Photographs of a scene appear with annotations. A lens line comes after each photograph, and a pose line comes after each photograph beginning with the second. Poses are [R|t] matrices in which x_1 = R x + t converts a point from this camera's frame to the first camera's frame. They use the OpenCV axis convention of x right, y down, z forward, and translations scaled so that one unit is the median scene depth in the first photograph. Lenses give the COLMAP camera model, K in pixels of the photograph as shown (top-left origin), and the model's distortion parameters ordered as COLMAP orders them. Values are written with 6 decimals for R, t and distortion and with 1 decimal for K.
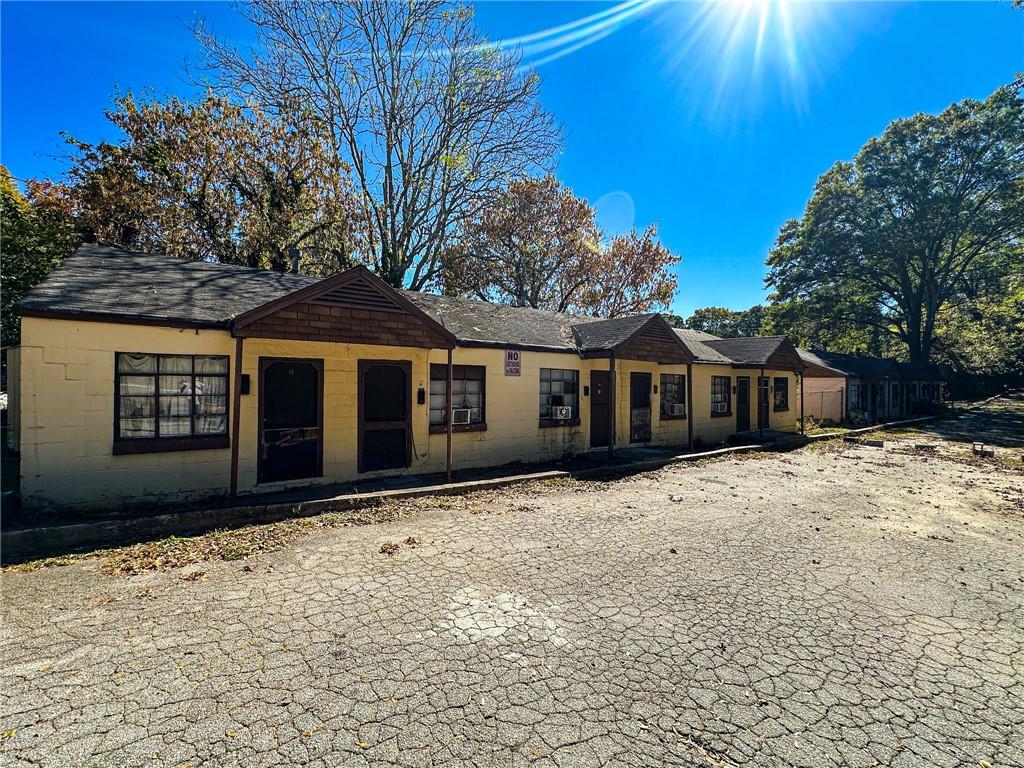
lens RADIAL K [[434.8, 0, 512.0], [0, 434.8, 384.0], [0, 0, 1]] dist [-0.000137, -0.000168]
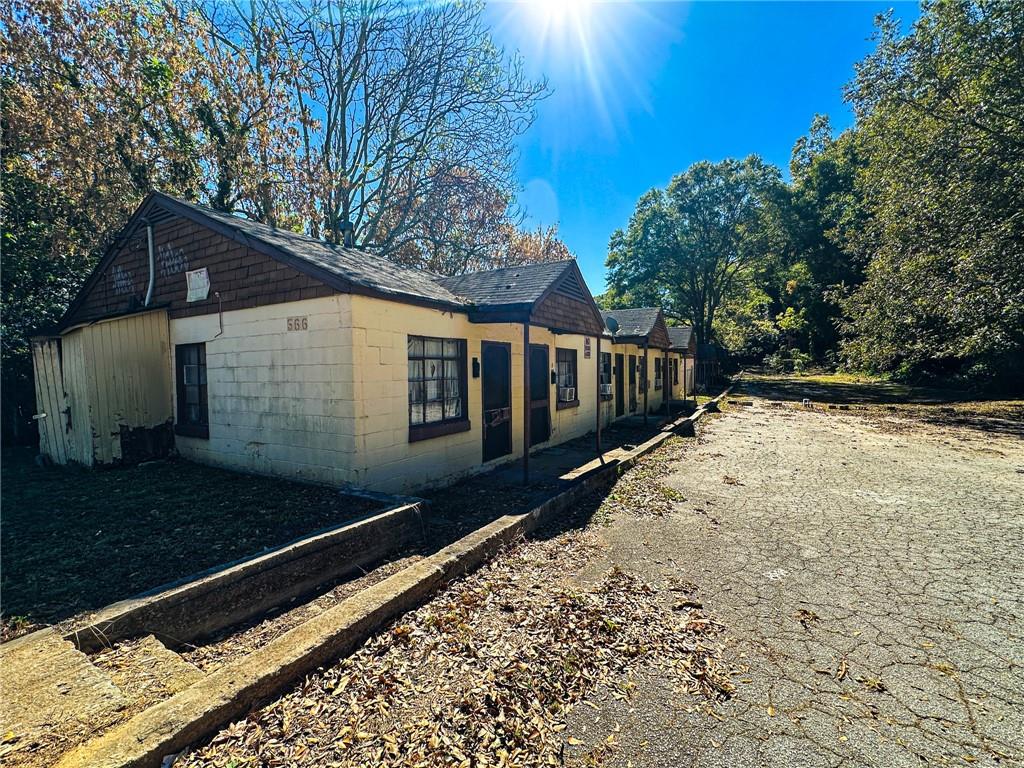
lens RADIAL K [[434.8, 0, 512.0], [0, 434.8, 384.0], [0, 0, 1]] dist [-0.000137, -0.000168]
pose [[0.912464, -0.035573, 0.407608, -0.782721], [0.022343, 0.999059, 0.037173, 0.002852], [-0.408547, -0.024812, 0.912400, 0.029035]]
